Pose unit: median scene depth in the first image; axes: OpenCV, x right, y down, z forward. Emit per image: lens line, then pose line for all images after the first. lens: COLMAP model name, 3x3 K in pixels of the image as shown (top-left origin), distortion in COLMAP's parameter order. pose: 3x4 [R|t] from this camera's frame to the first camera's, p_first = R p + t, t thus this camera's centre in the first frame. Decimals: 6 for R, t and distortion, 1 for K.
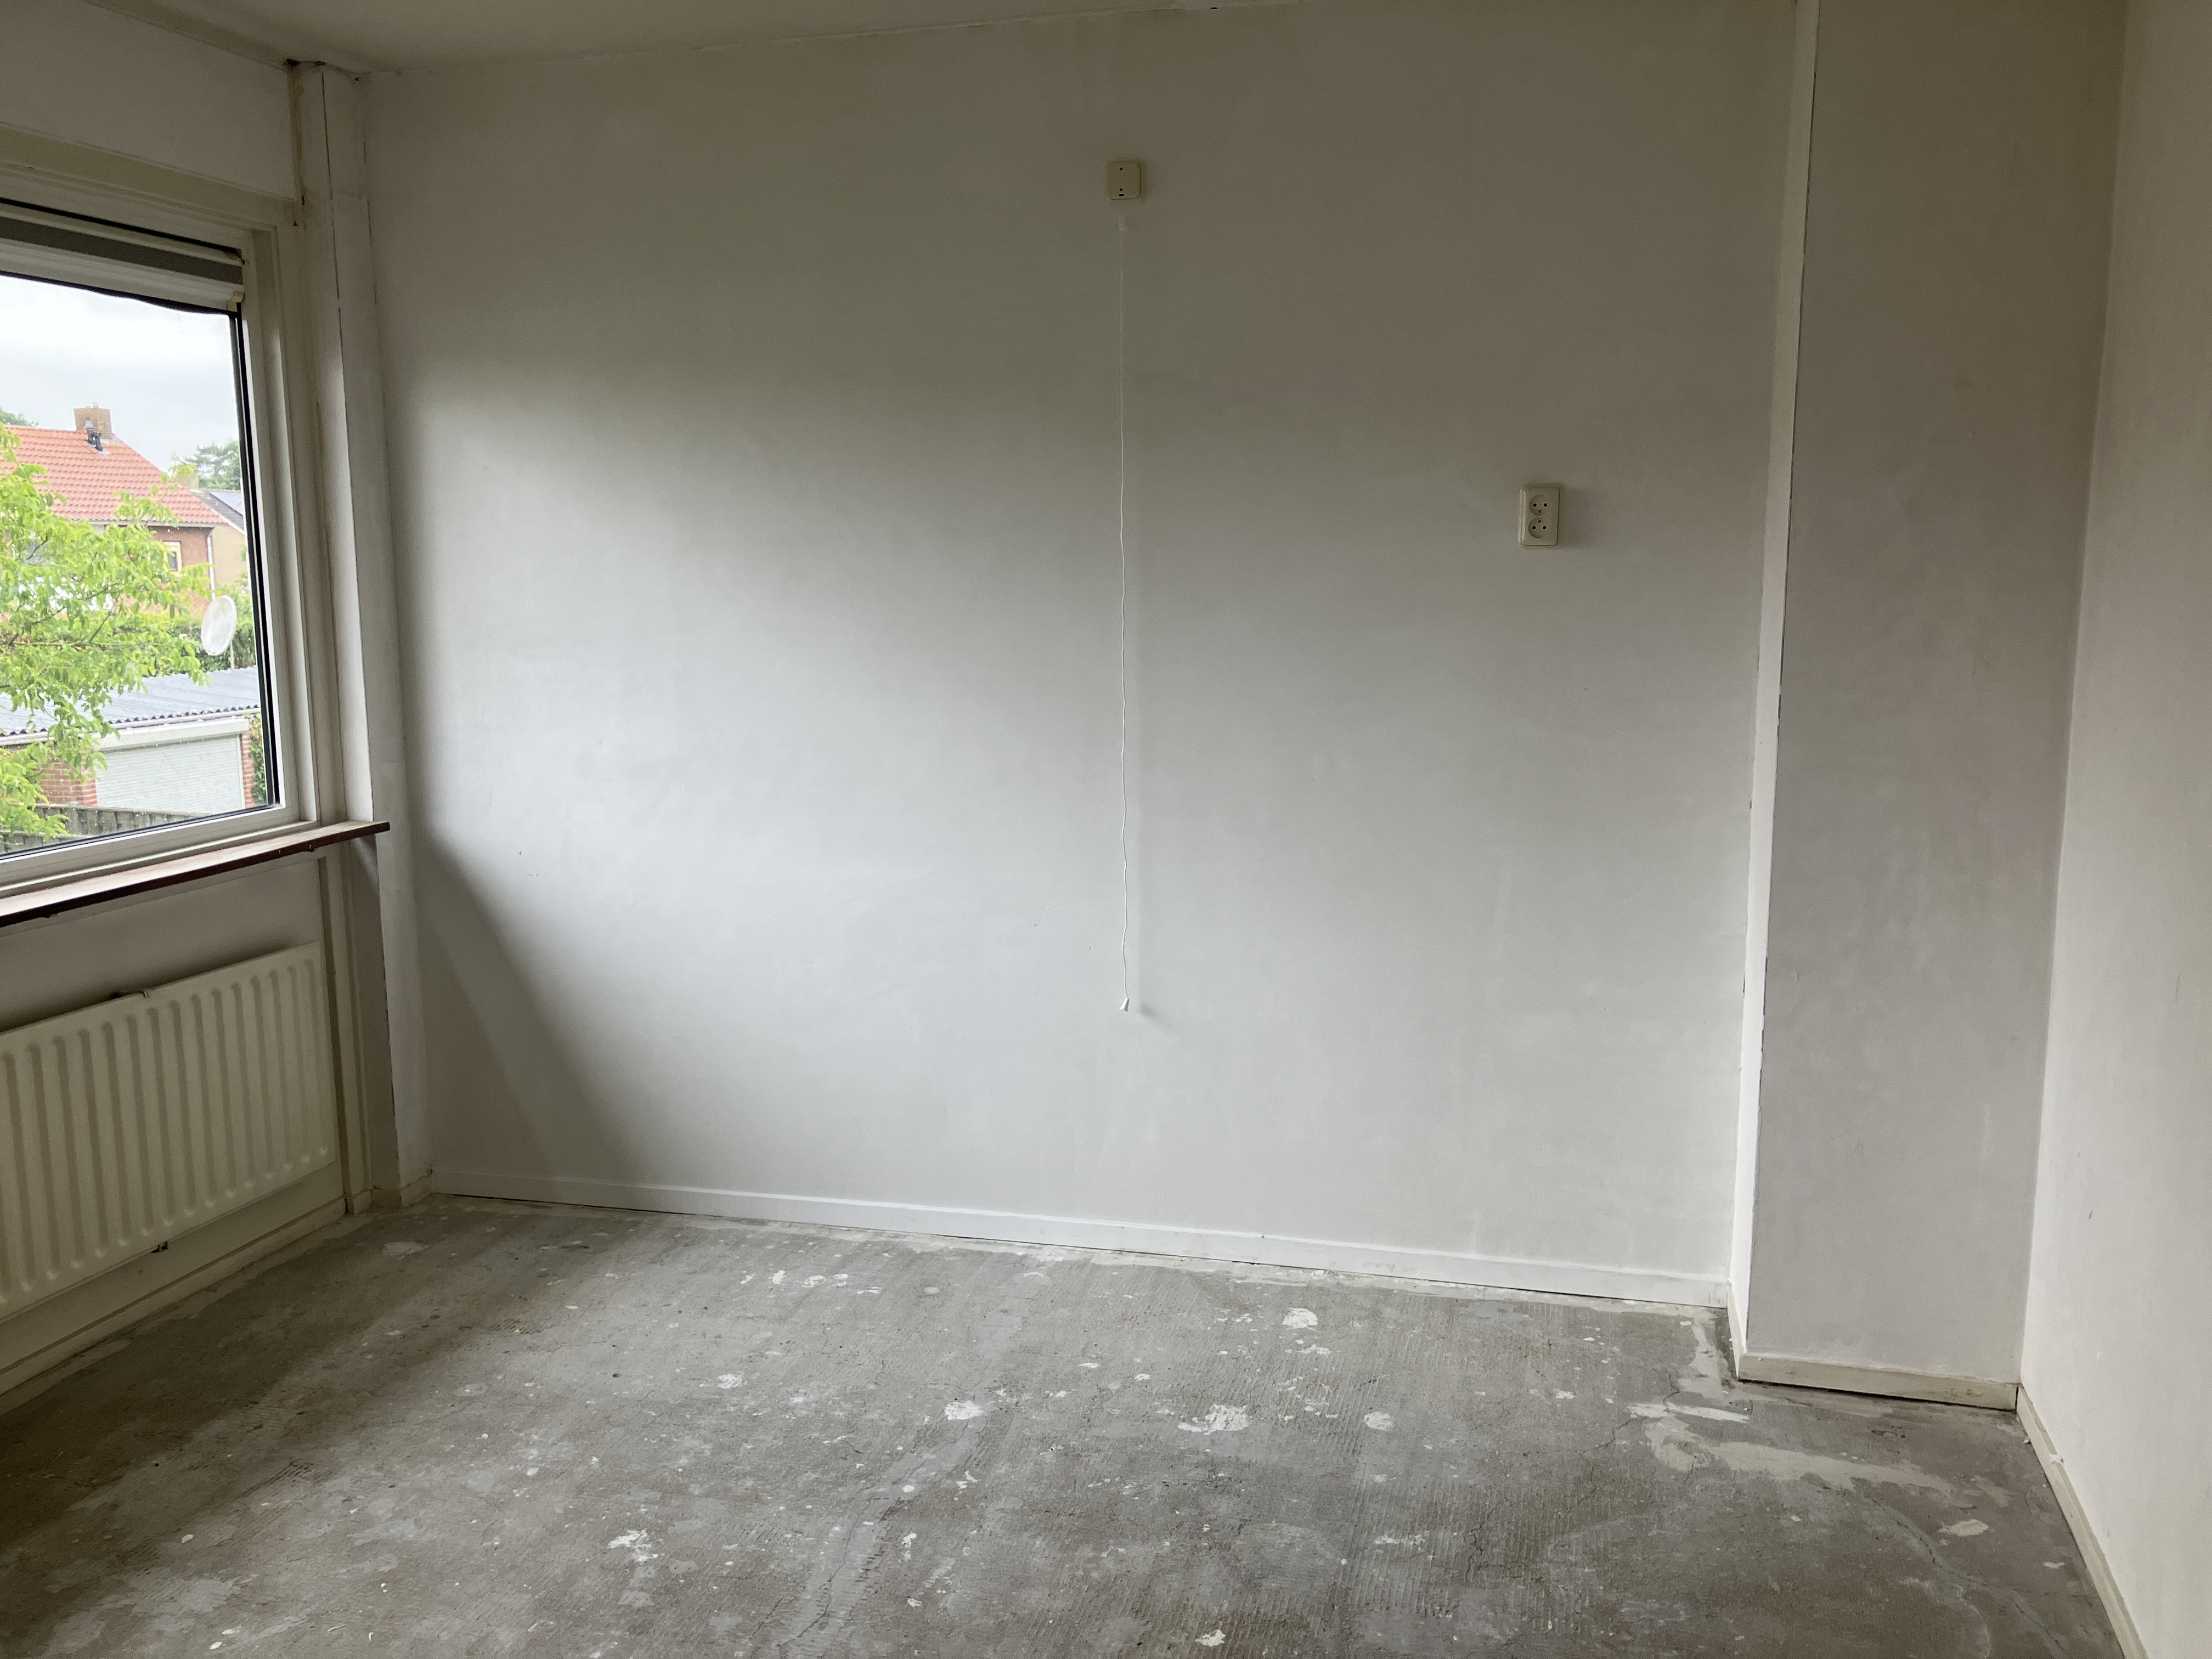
lens RADIAL K [[1800.2, 0, 1107.1], [0, 1800.2, 844.8], [0, 0, 1]] dist [0.048566, -0.059214]
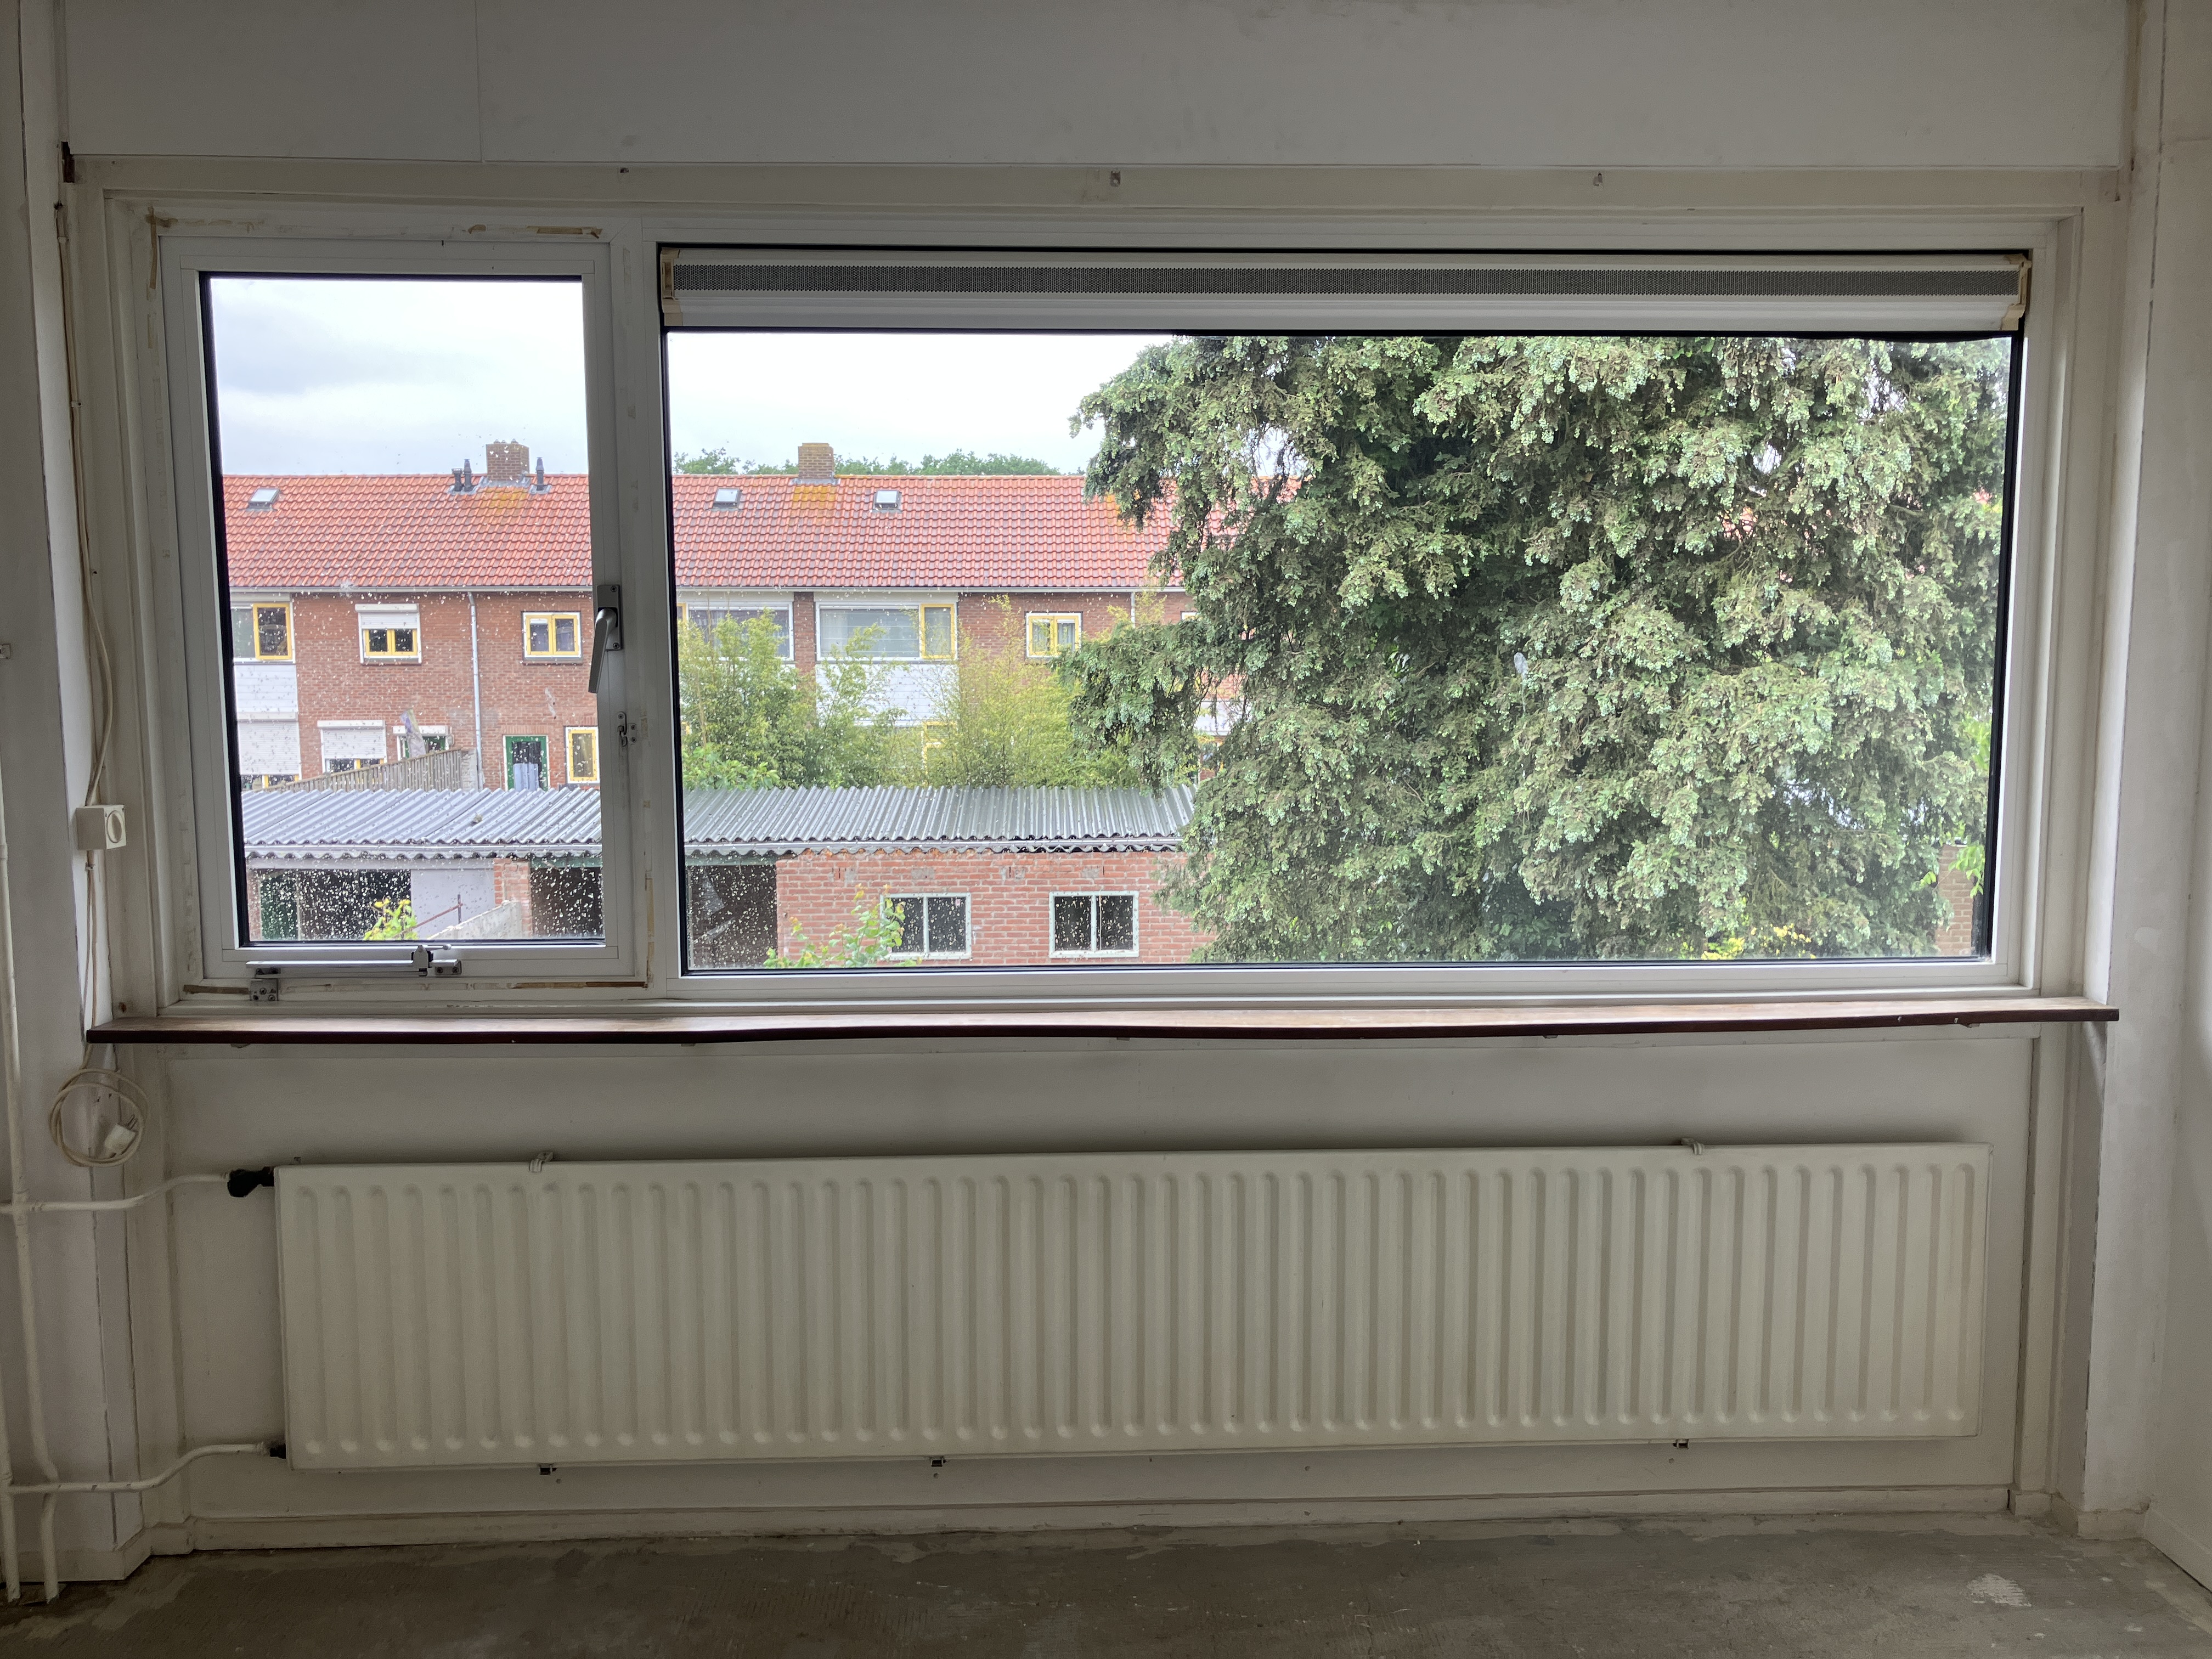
lens RADIAL K [[1800.2, 0, 1114.0], [0, 1800.2, 835.3], [0, 0, 1]] dist [0.048566, -0.059214]
pose [[0.296121, 0.107039, -0.949134, 0.168526], [-0.145947, 0.987103, 0.065786, -0.073273], [0.943934, 0.119043, 0.307923, 0.415024]]
